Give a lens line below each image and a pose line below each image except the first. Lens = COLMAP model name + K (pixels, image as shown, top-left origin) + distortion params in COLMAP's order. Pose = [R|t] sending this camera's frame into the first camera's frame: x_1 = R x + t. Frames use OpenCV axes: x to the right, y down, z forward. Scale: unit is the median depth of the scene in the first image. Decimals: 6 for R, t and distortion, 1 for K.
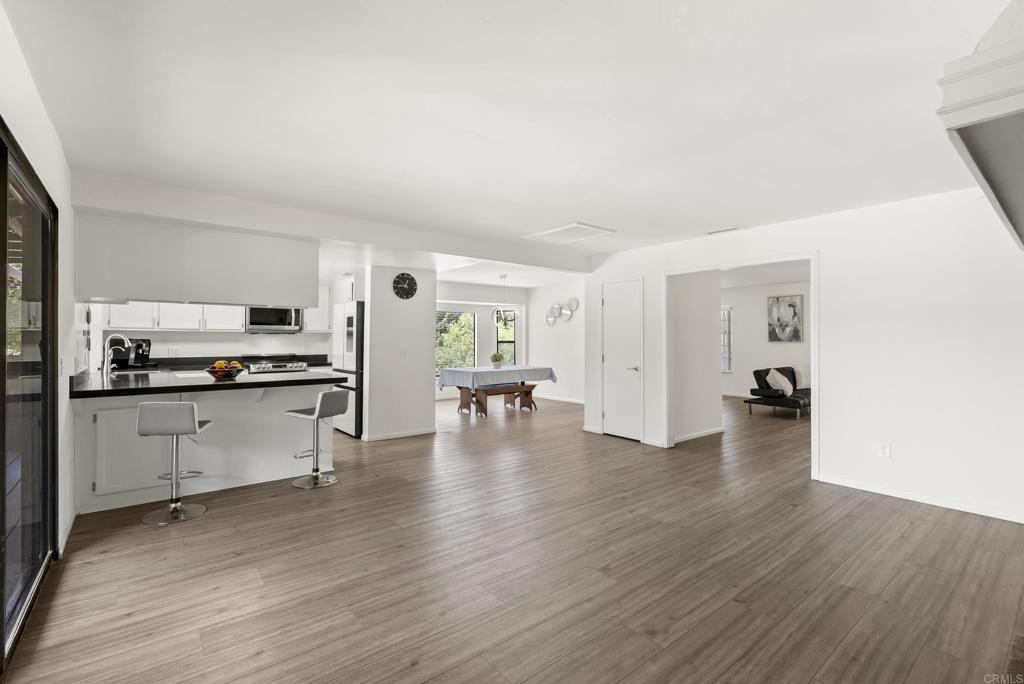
lens RADIAL K [[465.3, 0, 512.0], [0, 465.3, 342.0], [0, 0, 1]] dist [-0.001539, -0.000270]
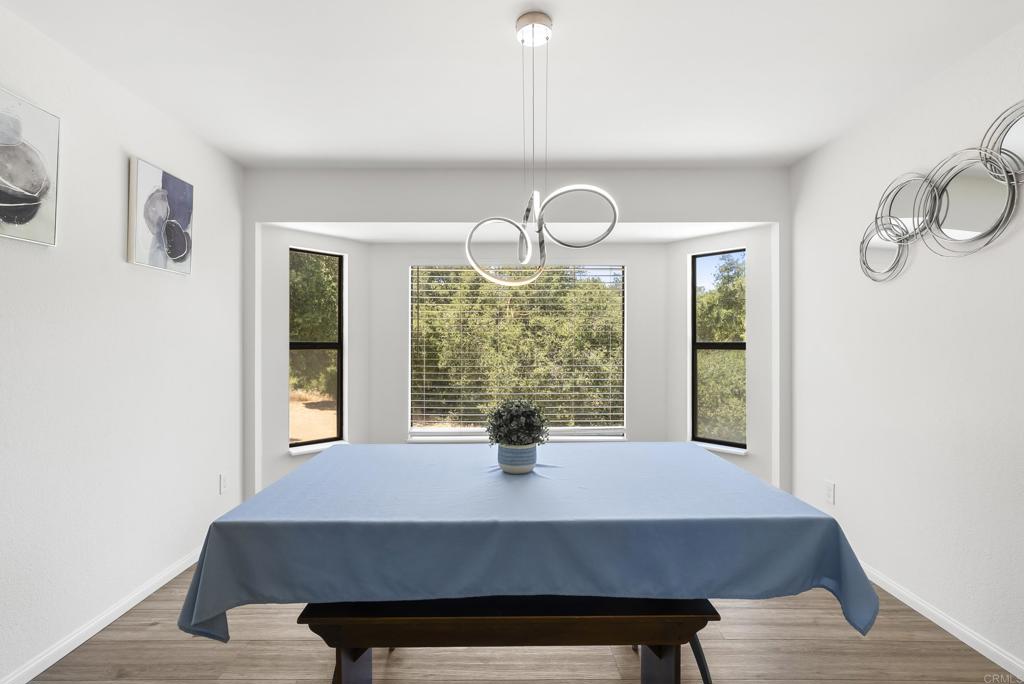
lens RADIAL K [[465.3, 0, 512.0], [0, 465.3, 342.0], [0, 0, 1]] dist [-0.001539, -0.000270]
pose [[0.784880, 0.002700, -0.619642, 0.130523], [-0.005854, 0.999978, -0.003058, -0.001200], [0.619621, 0.006028, 0.784878, 1.110323]]
